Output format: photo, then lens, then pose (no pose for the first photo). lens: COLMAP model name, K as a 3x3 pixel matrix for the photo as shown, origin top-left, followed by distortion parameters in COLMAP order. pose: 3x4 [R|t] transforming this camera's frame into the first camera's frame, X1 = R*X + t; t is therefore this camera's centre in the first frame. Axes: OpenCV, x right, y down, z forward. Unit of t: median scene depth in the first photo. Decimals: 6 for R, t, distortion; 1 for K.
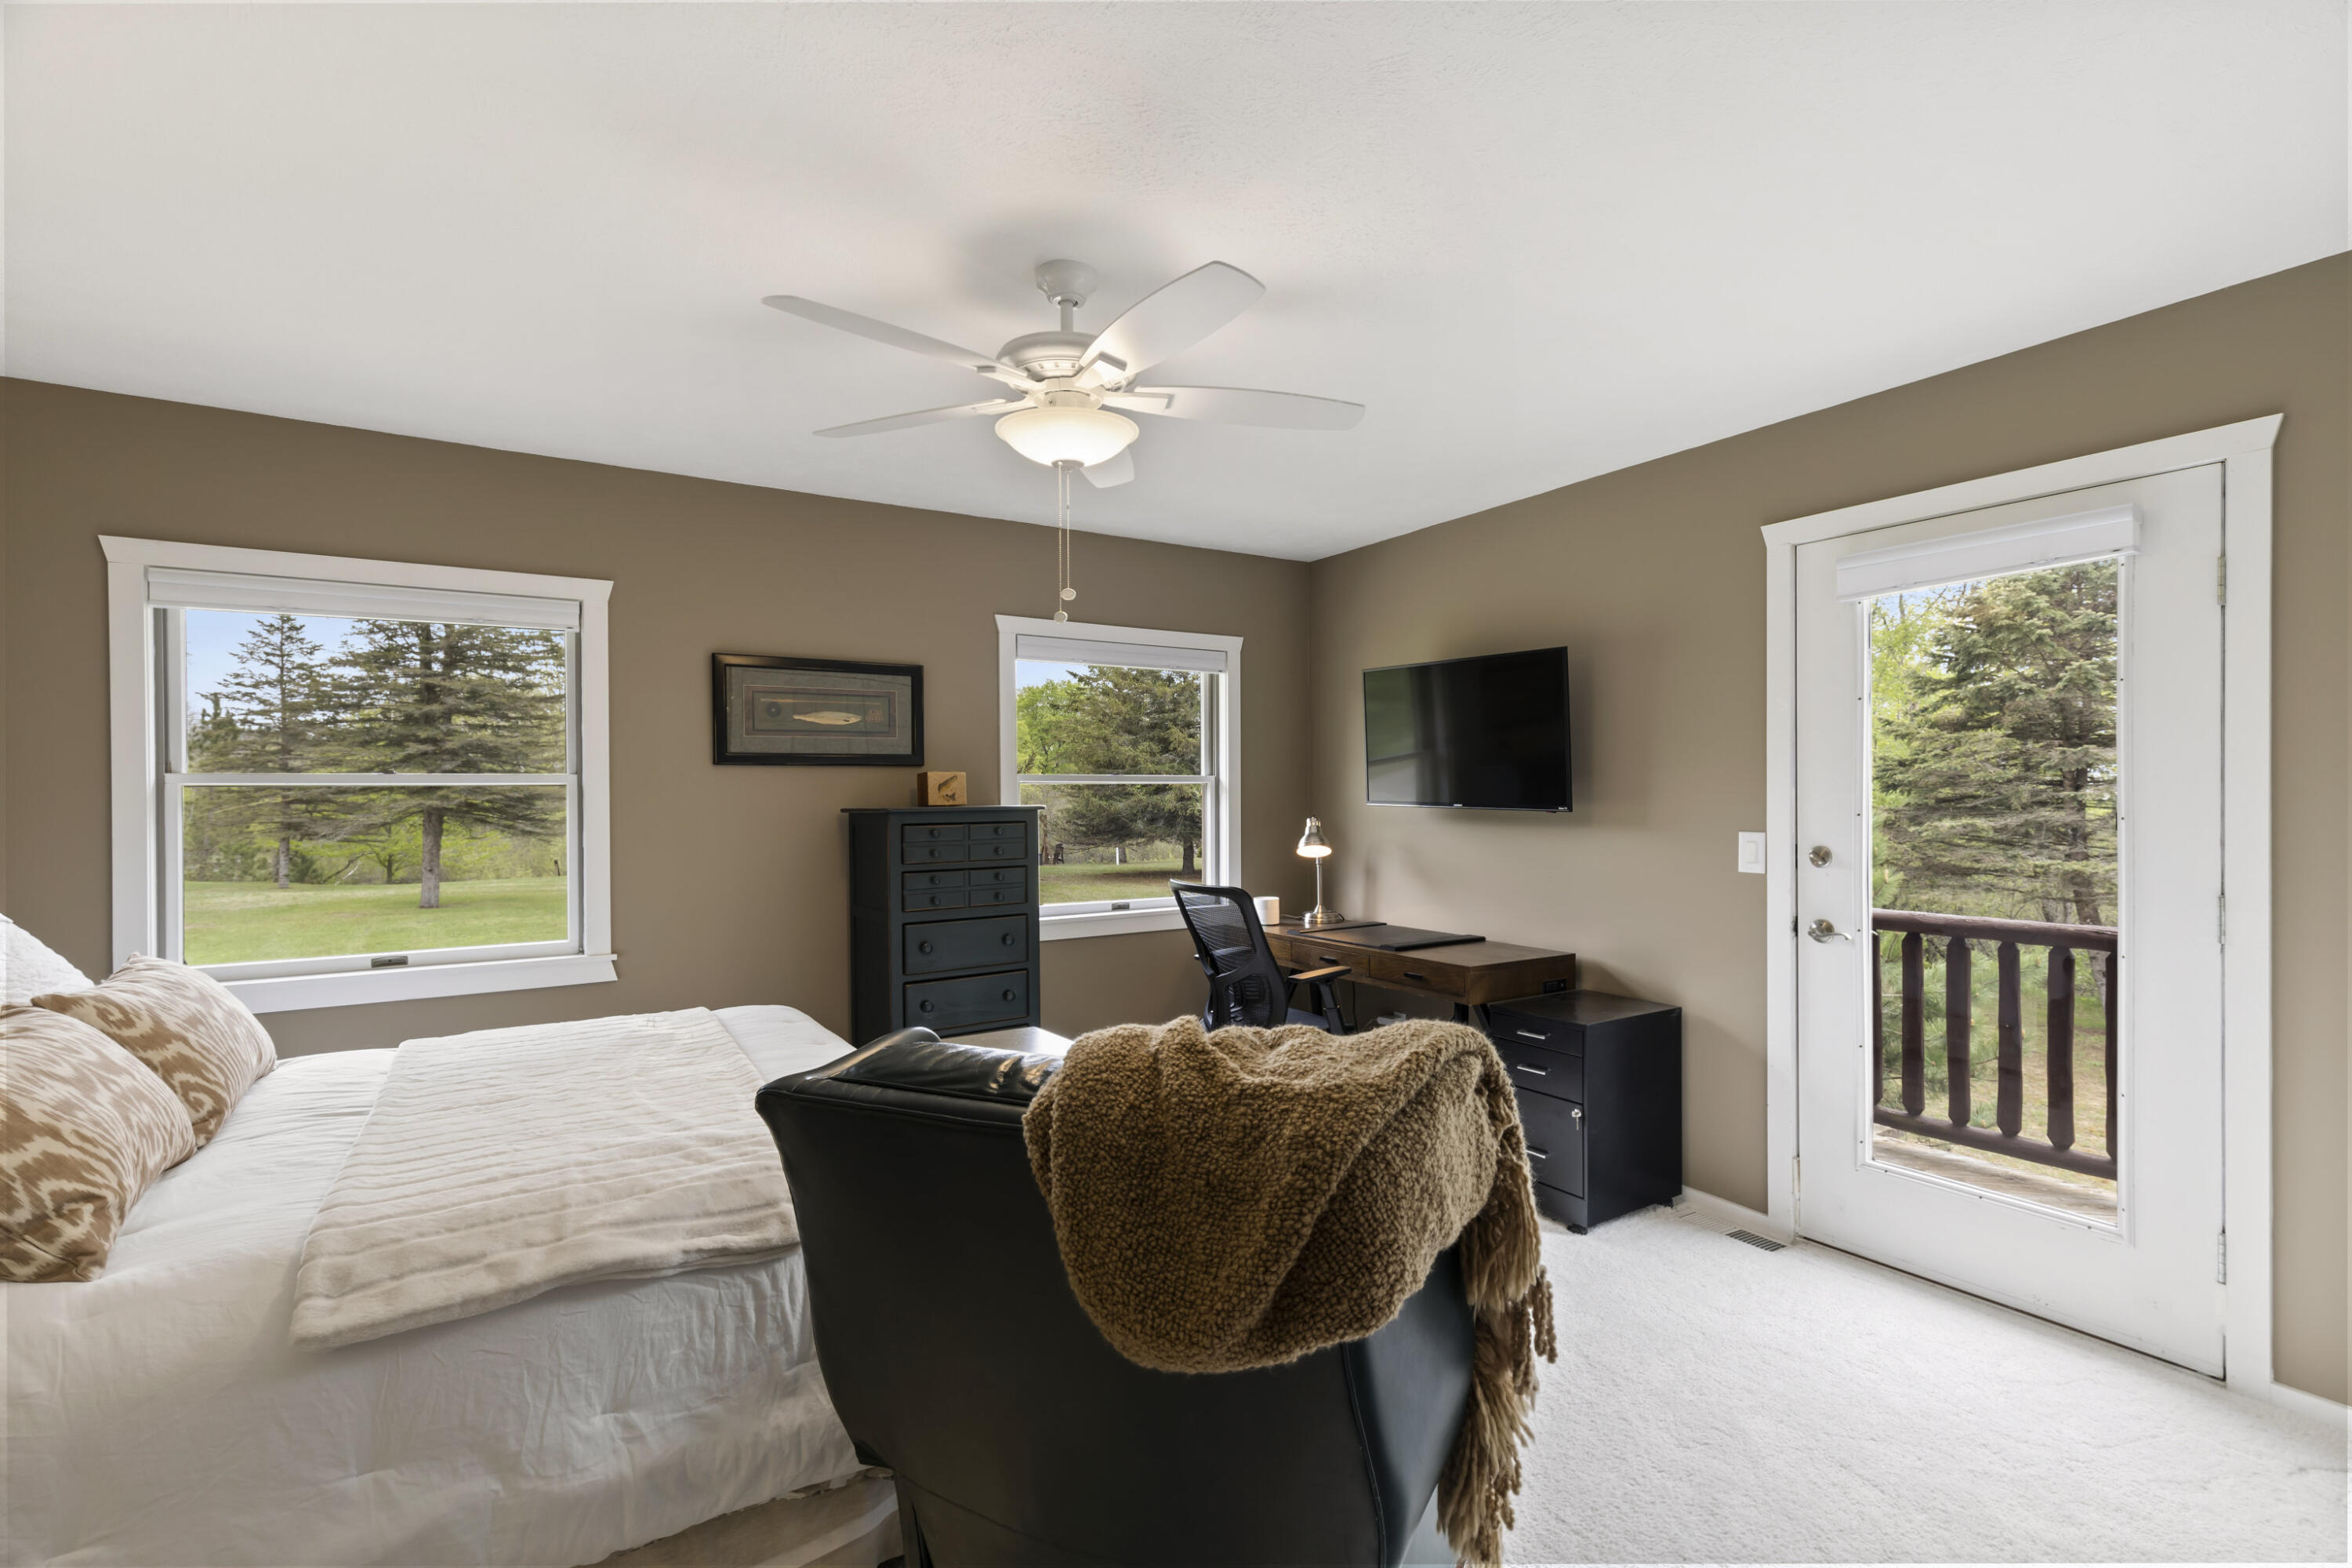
lens RADIAL K [[1061.1, 0, 1193.4], [0, 1061.1, 785.2], [0, 0, 1]] dist [0.001597, 0.000212]
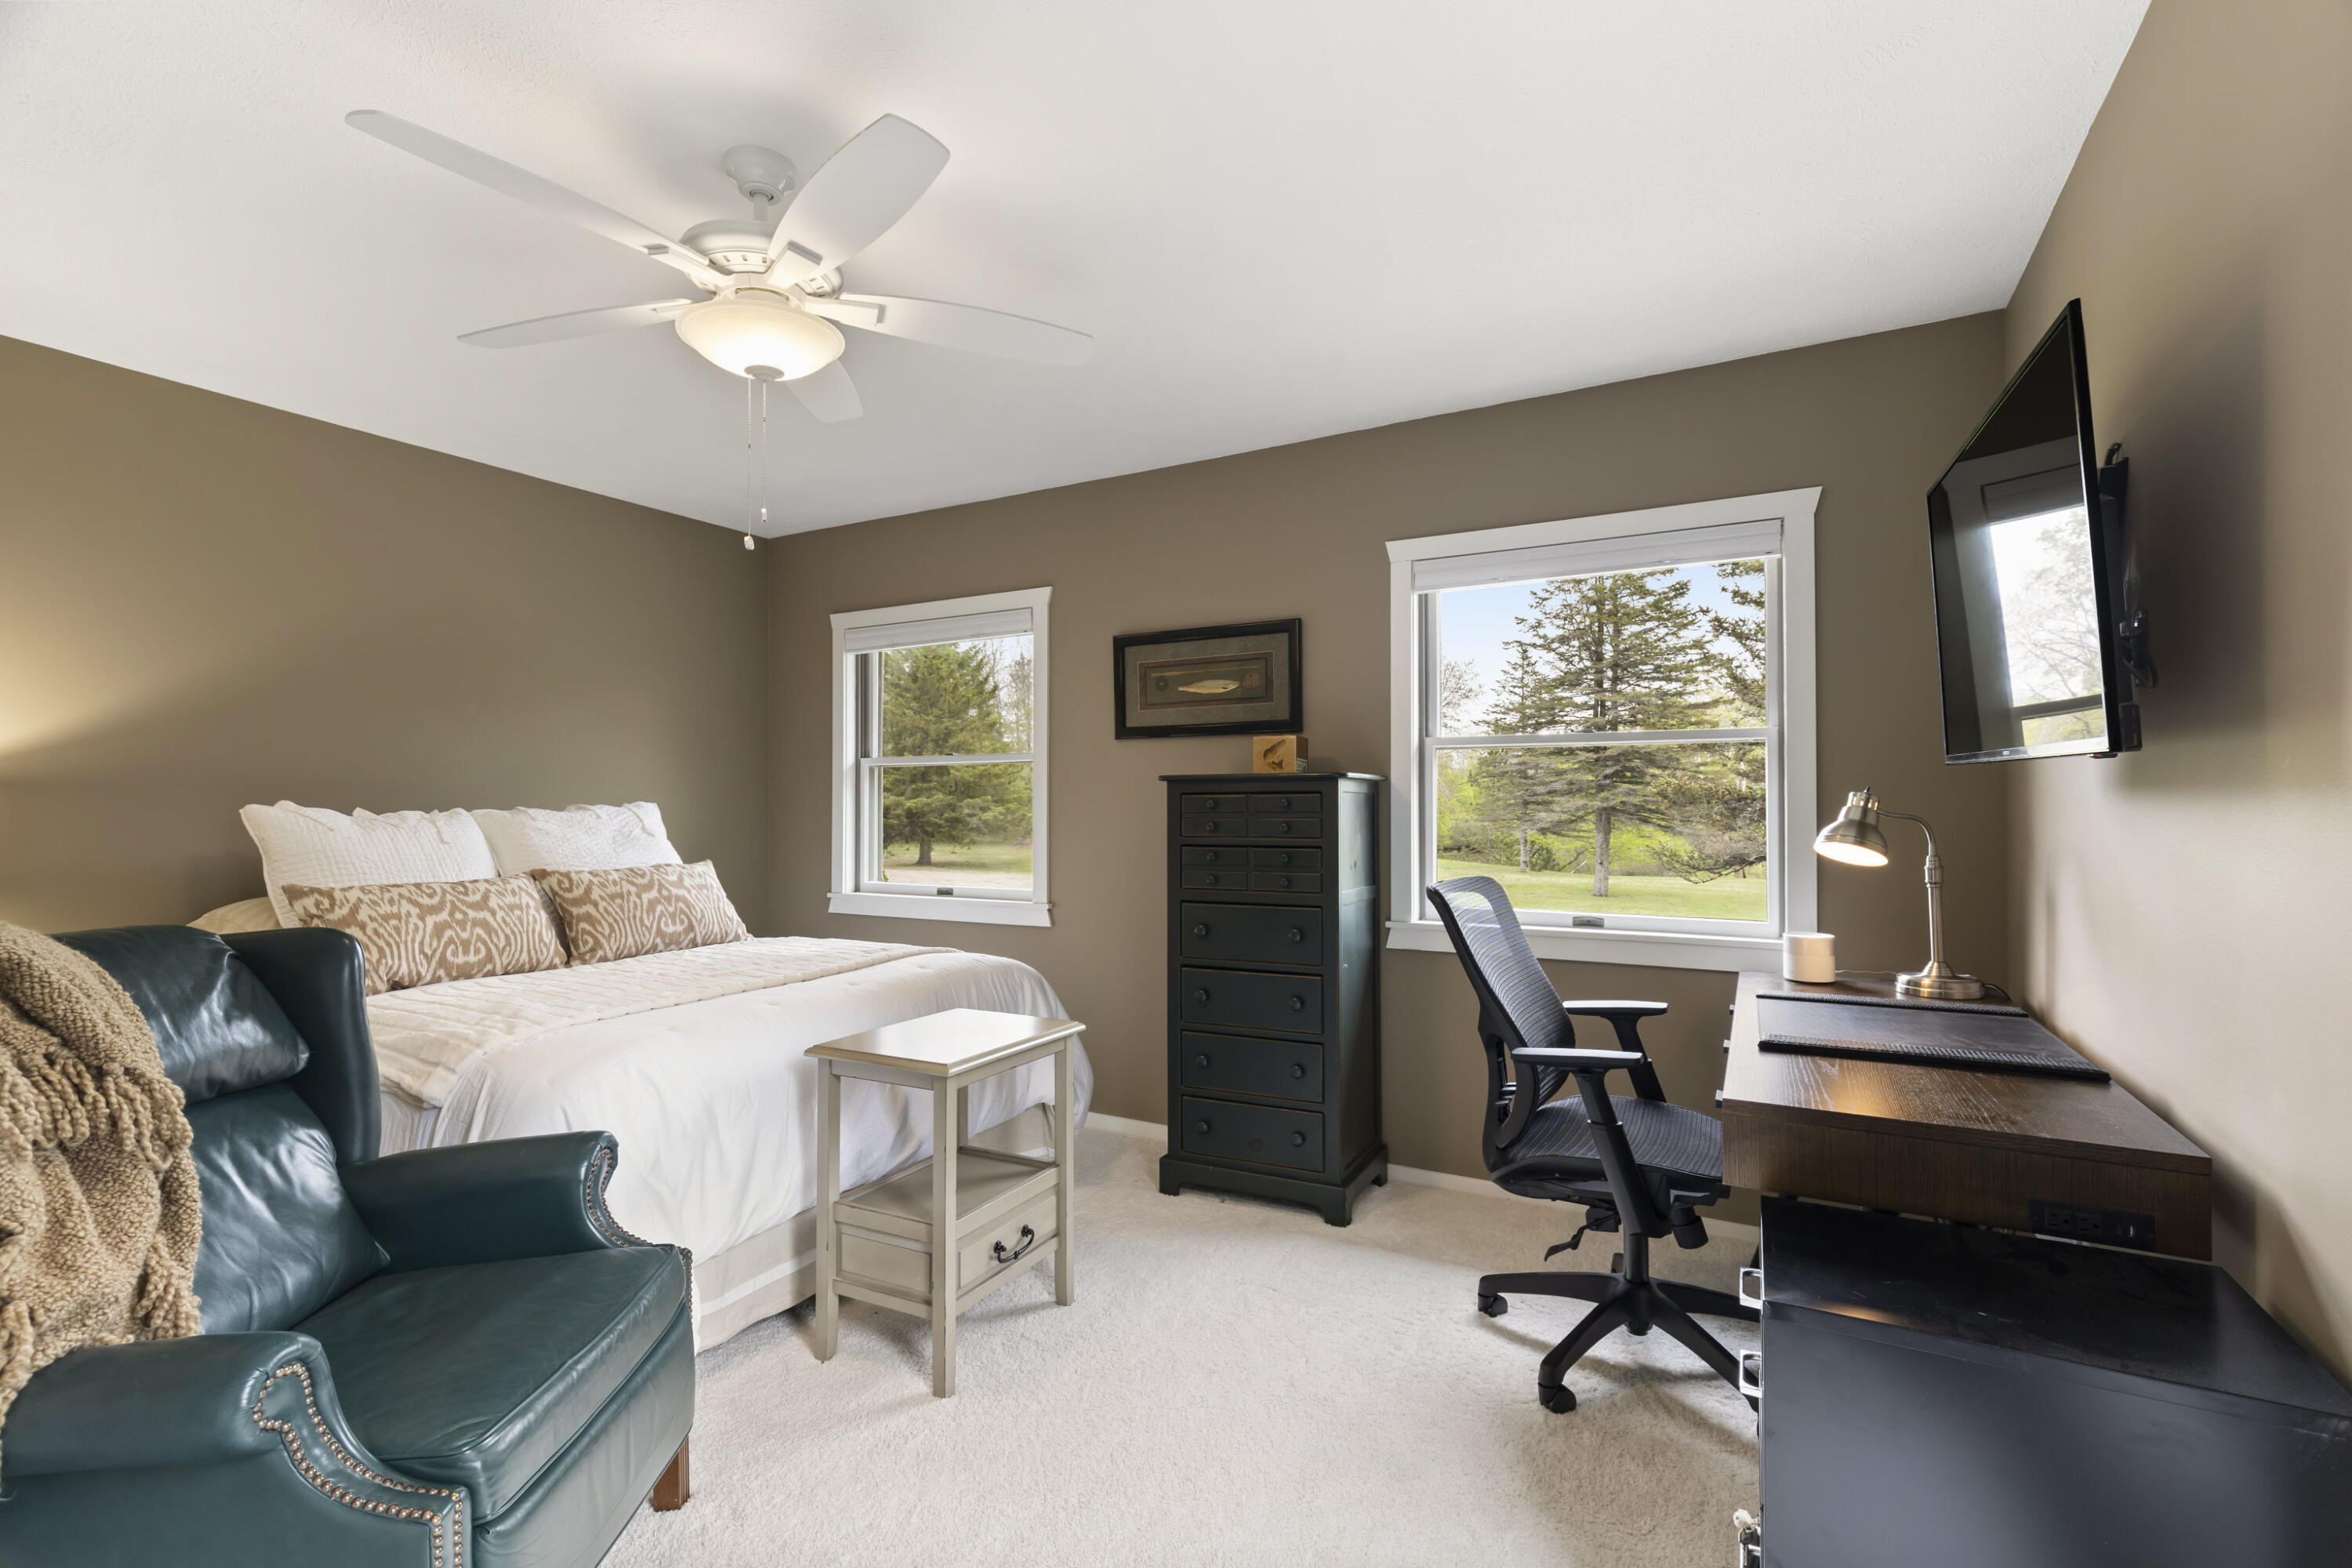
lens RADIAL K [[1061.1, 0, 1184.8], [0, 1061.1, 792.4], [0, 0, 1]] dist [0.001597, 0.000212]
pose [[0.468982, -0.004407, -0.883197, 0.431013], [0.004085, 0.999988, -0.002820, 0.030879], [0.883198, -0.002285, 0.468994, 0.451143]]
